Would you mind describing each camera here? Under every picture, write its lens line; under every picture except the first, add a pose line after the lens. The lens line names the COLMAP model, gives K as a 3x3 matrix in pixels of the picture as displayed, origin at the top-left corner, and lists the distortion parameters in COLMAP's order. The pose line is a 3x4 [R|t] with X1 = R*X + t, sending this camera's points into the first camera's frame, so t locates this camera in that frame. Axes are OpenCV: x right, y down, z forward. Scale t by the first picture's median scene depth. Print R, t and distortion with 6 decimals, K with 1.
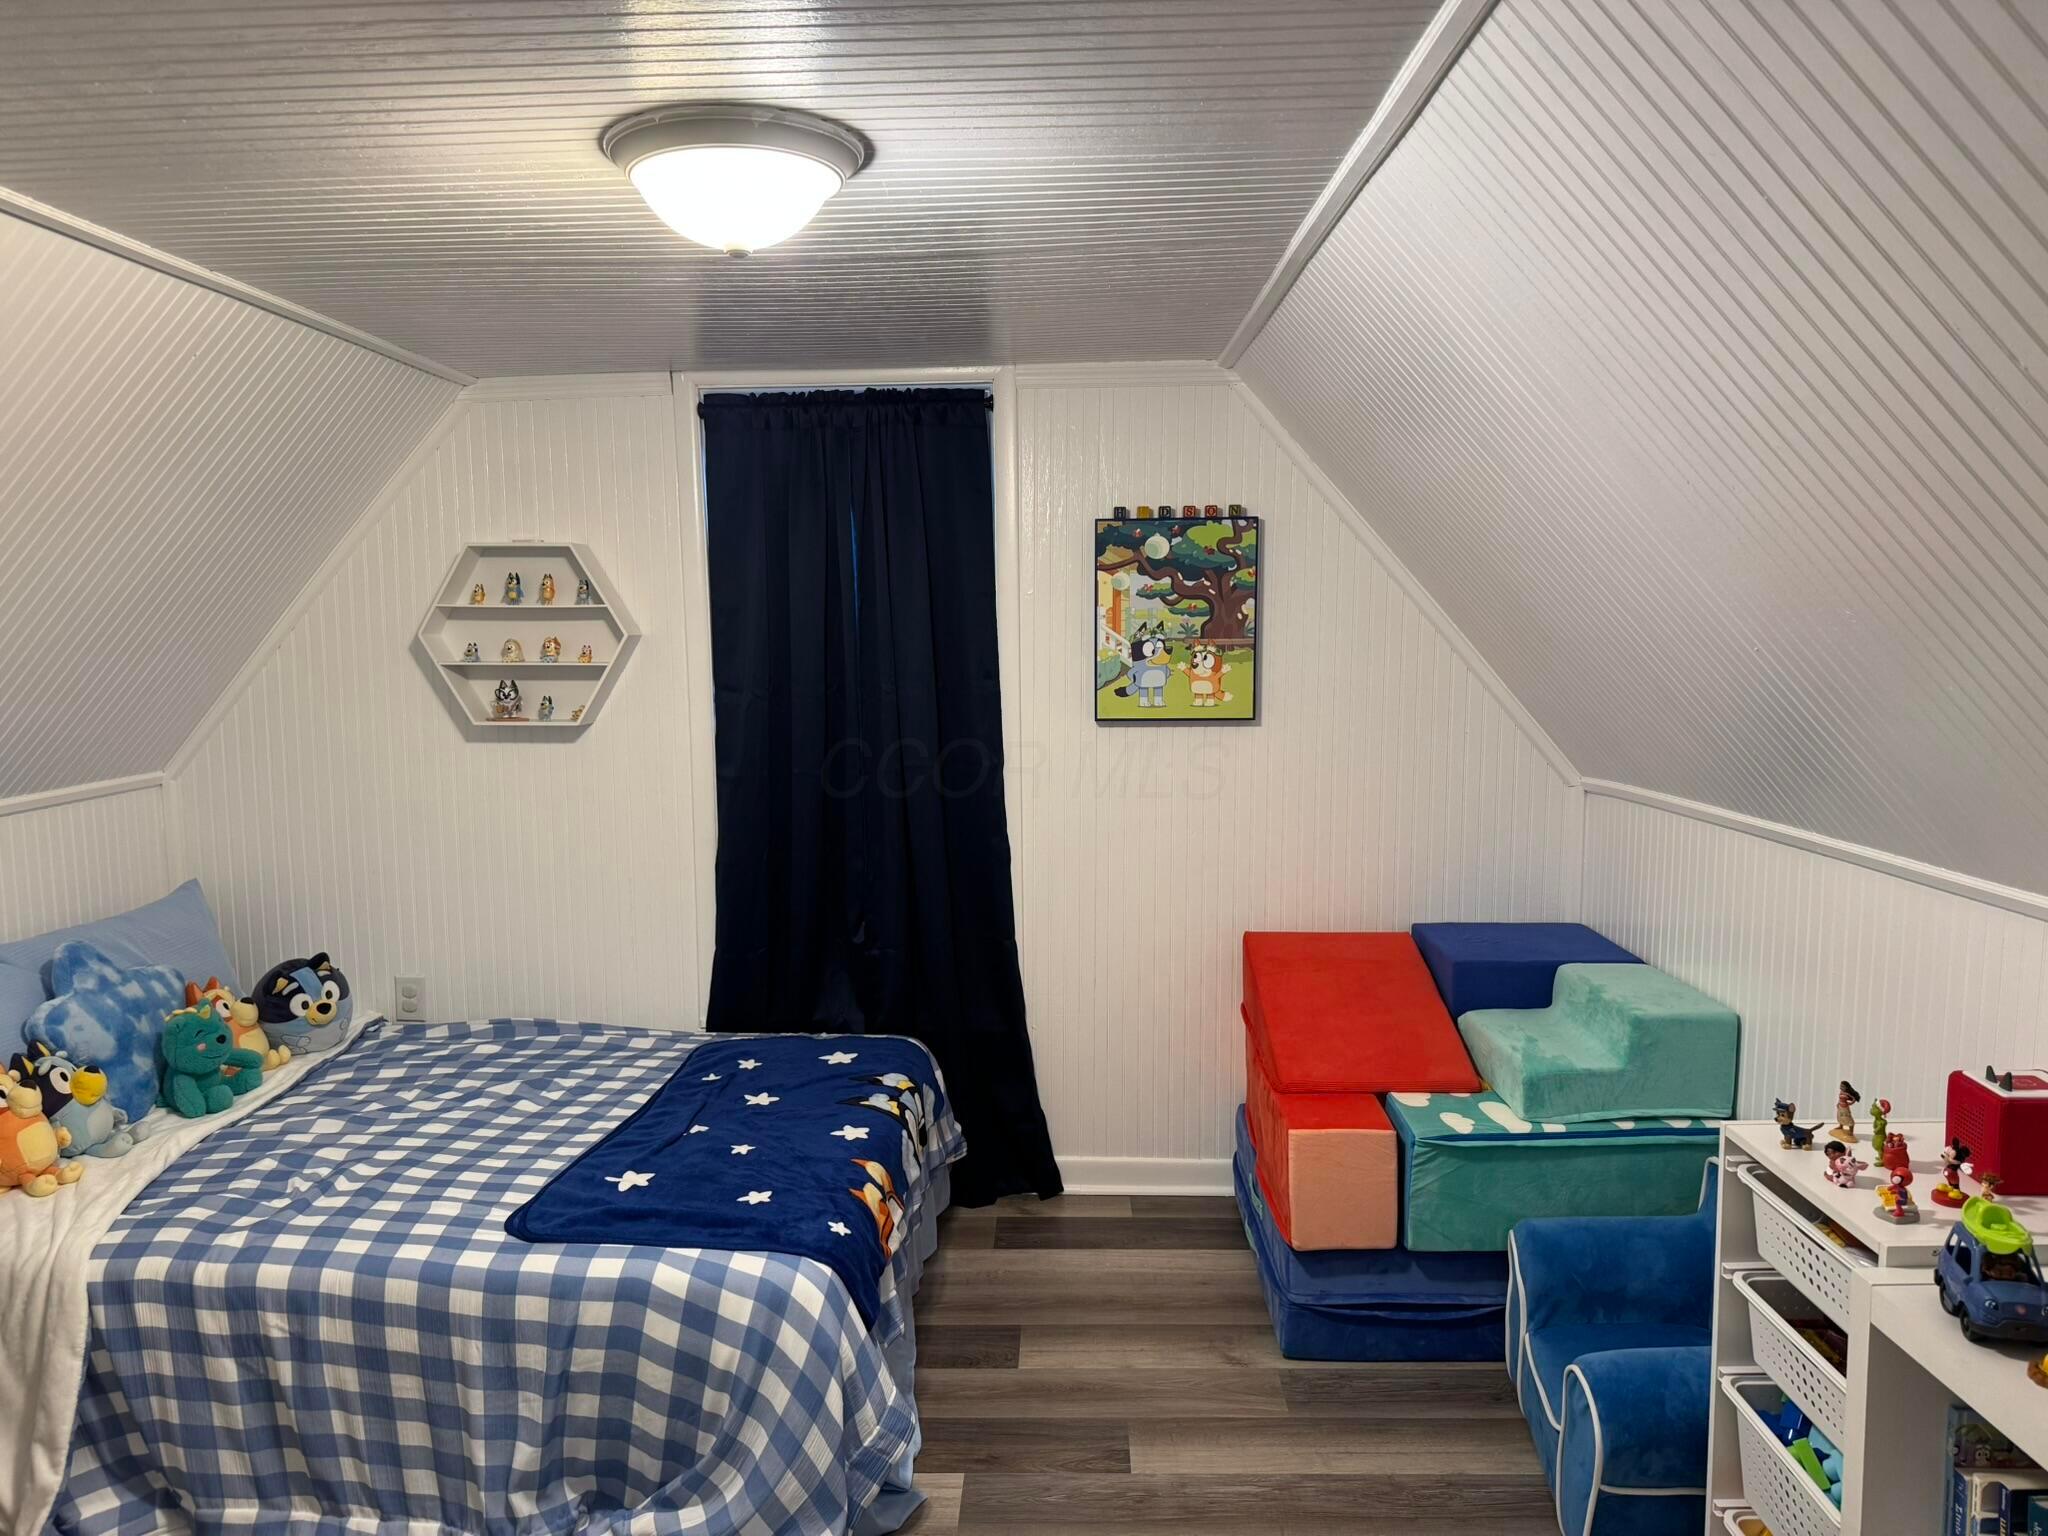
lens RADIAL K [[1440.6, 0, 1030.4], [0, 1440.6, 772.7], [0, 0, 1]] dist [0.045398, -0.041304]
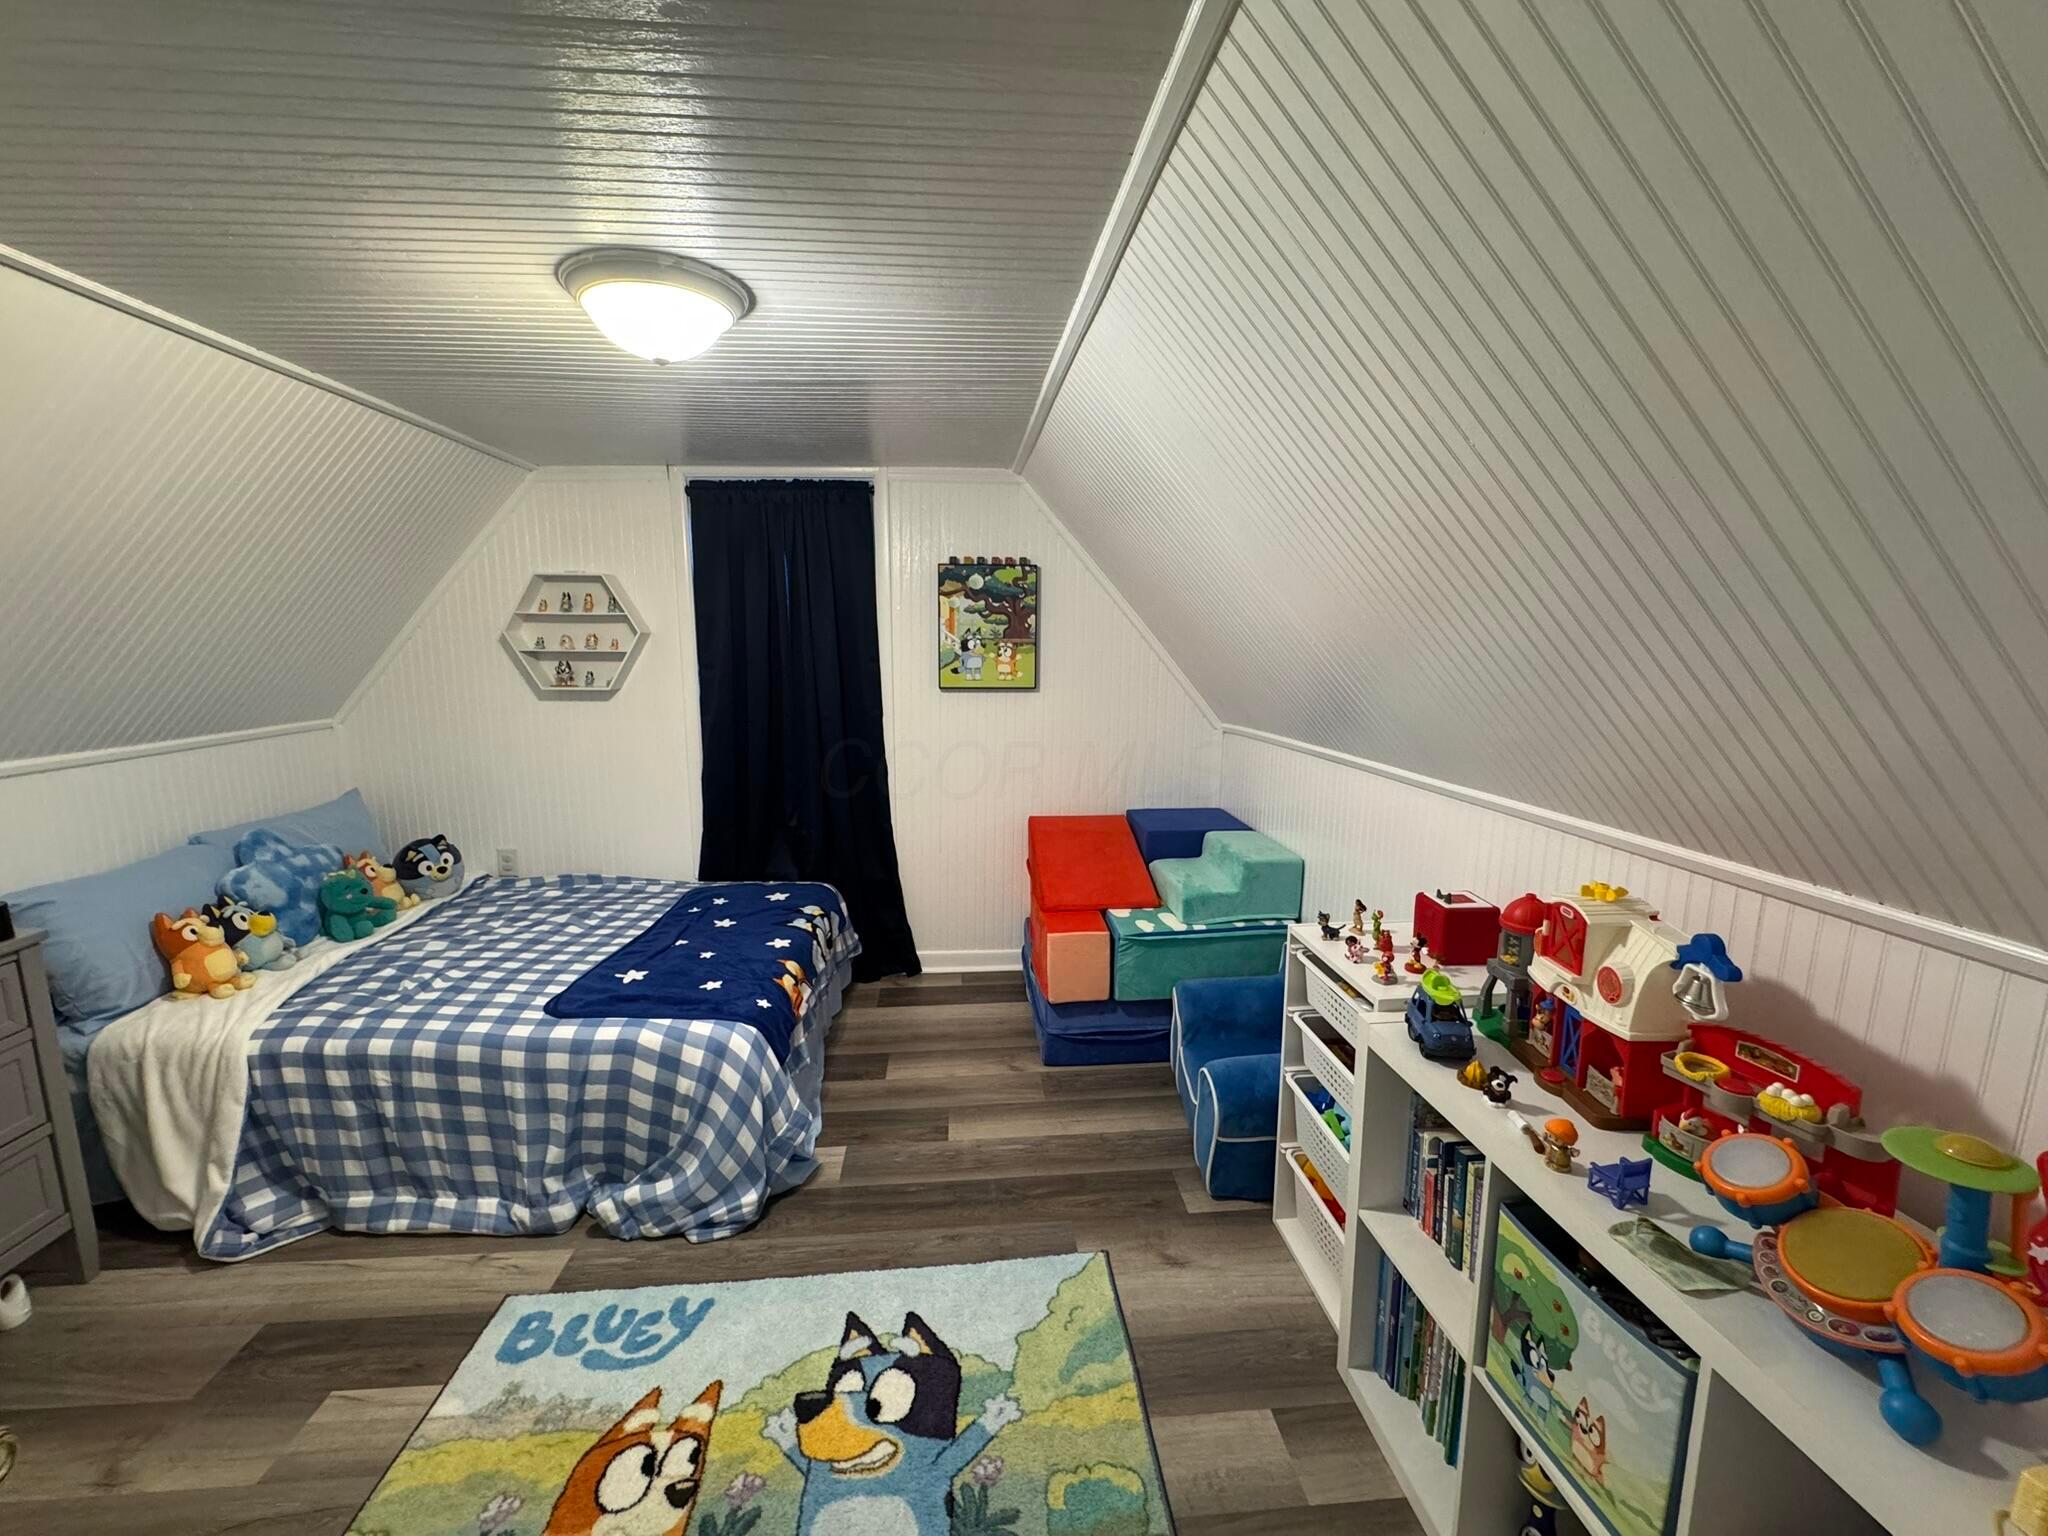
lens RADIAL K [[816.4, 0, 1023.3], [0, 816.4, 764.2], [0, 0, 1]] dist [0.000282, -0.000568]
pose [[0.993955, -0.005091, 0.109667, 0.049869], [-0.000122, 0.998872, 0.047480, 0.008146], [-0.109785, -0.047206, 0.992834, 0.078918]]
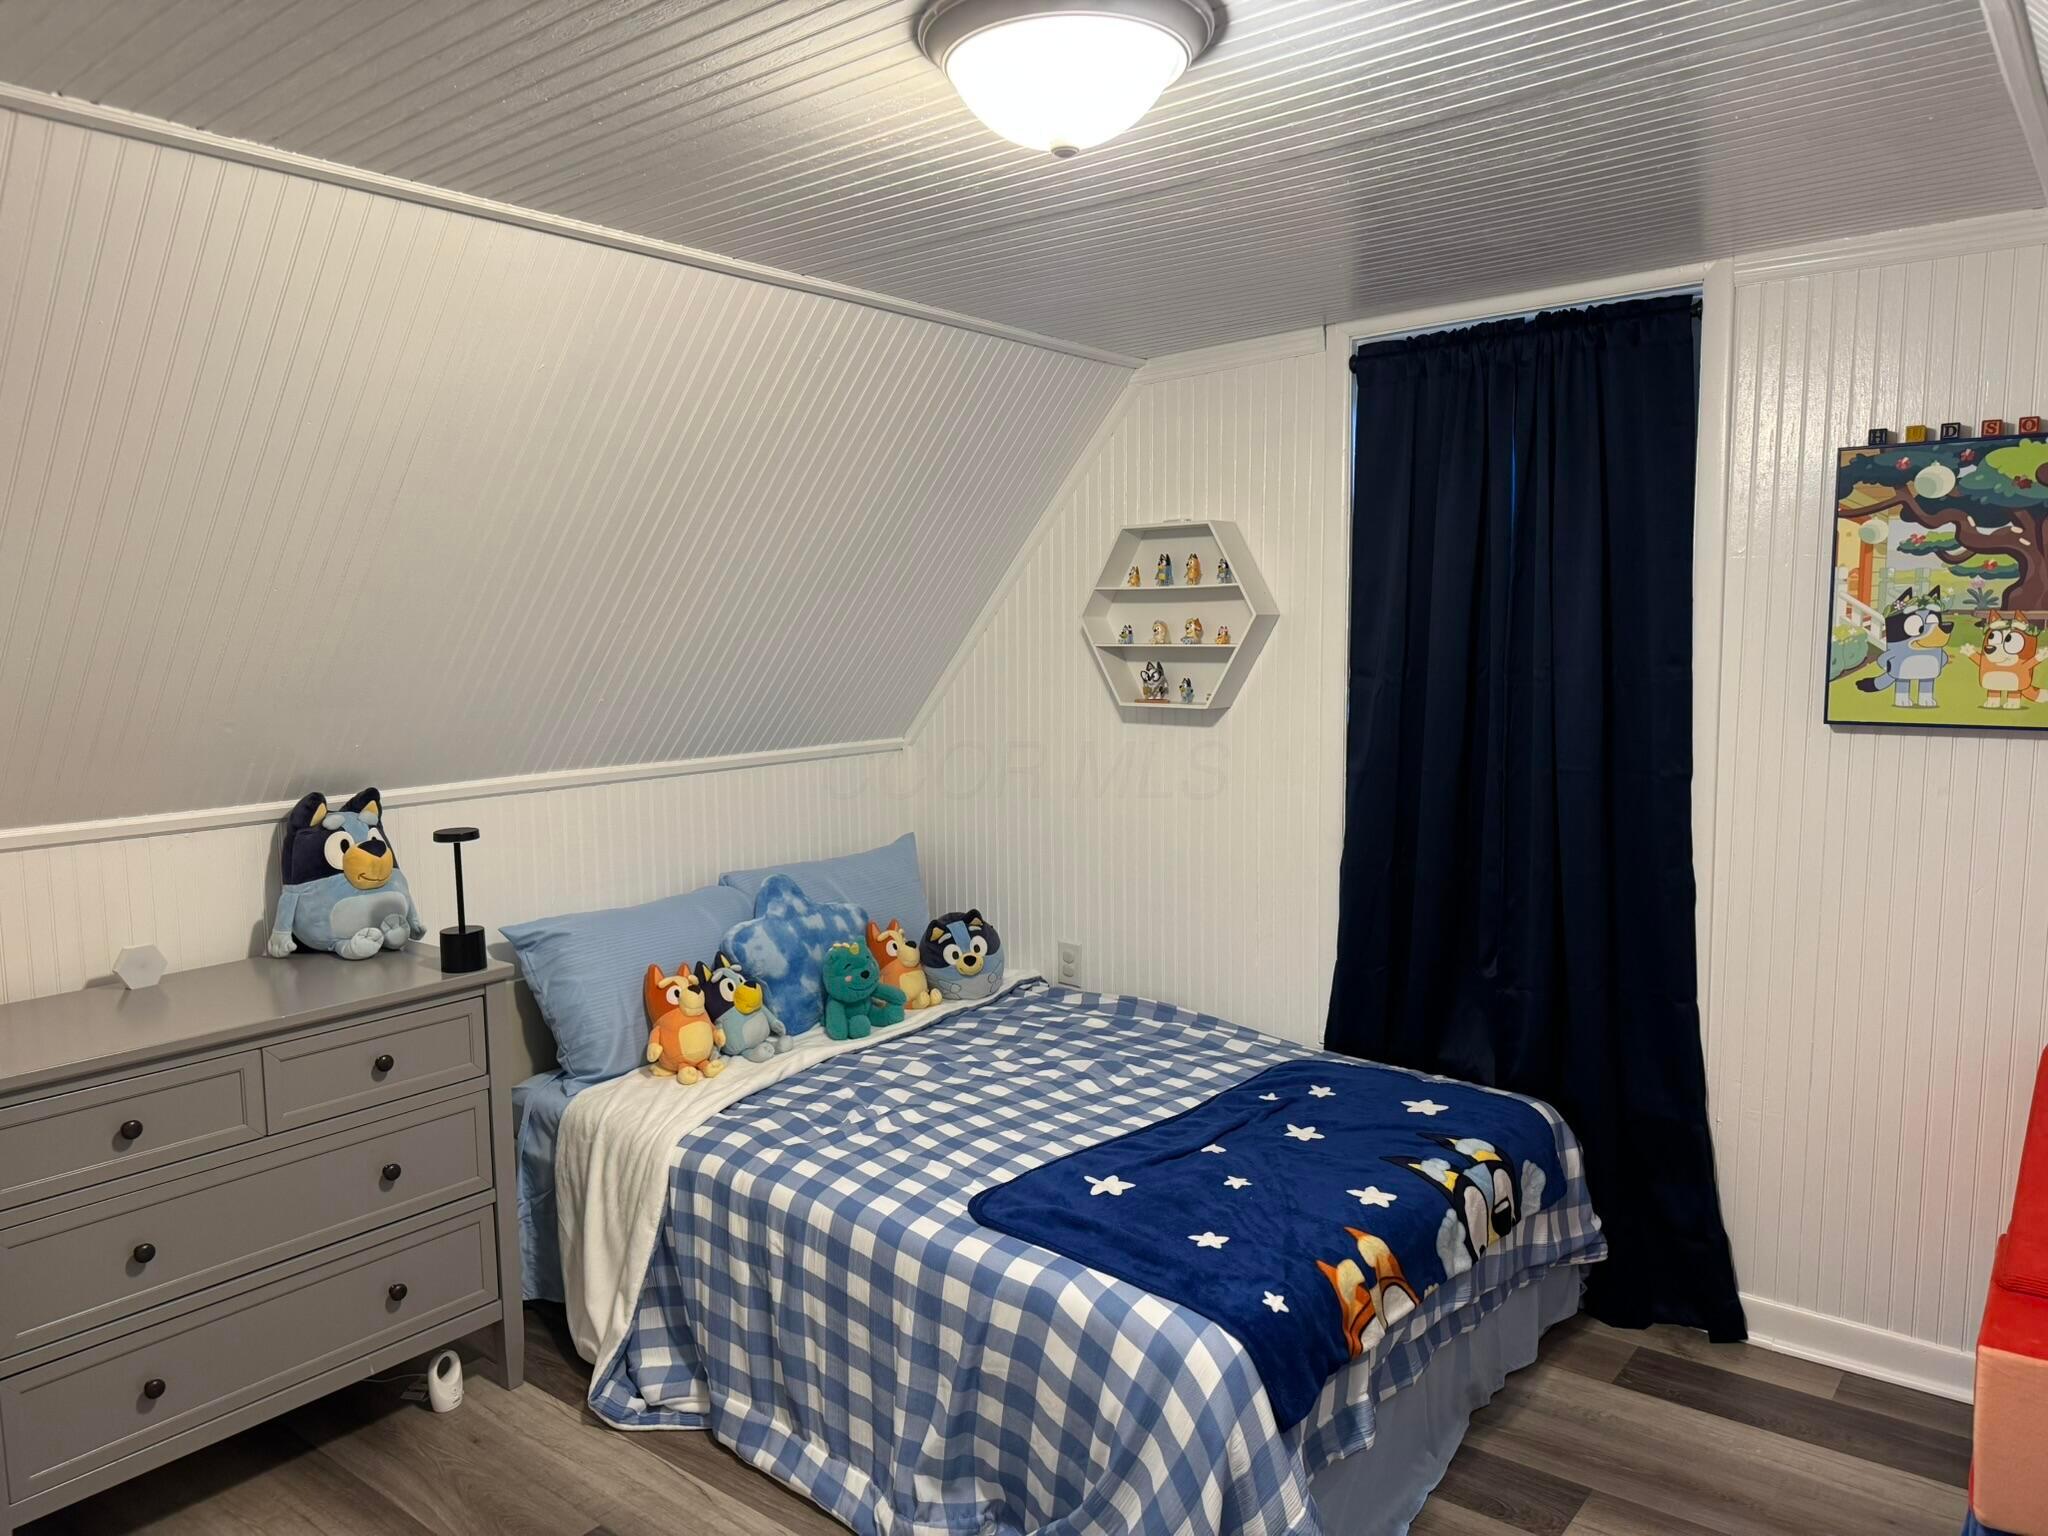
lens RADIAL K [[1428.8, 0, 1025.0], [0, 1428.8, 777.2], [0, 0, 1]] dist [0.159980, -0.274308]
pose [[0.799317, 0.060821, -0.597823, 0.221104], [-0.057055, 0.998052, 0.025255, -0.005074], [0.598195, 0.013922, 0.801230, 0.203066]]
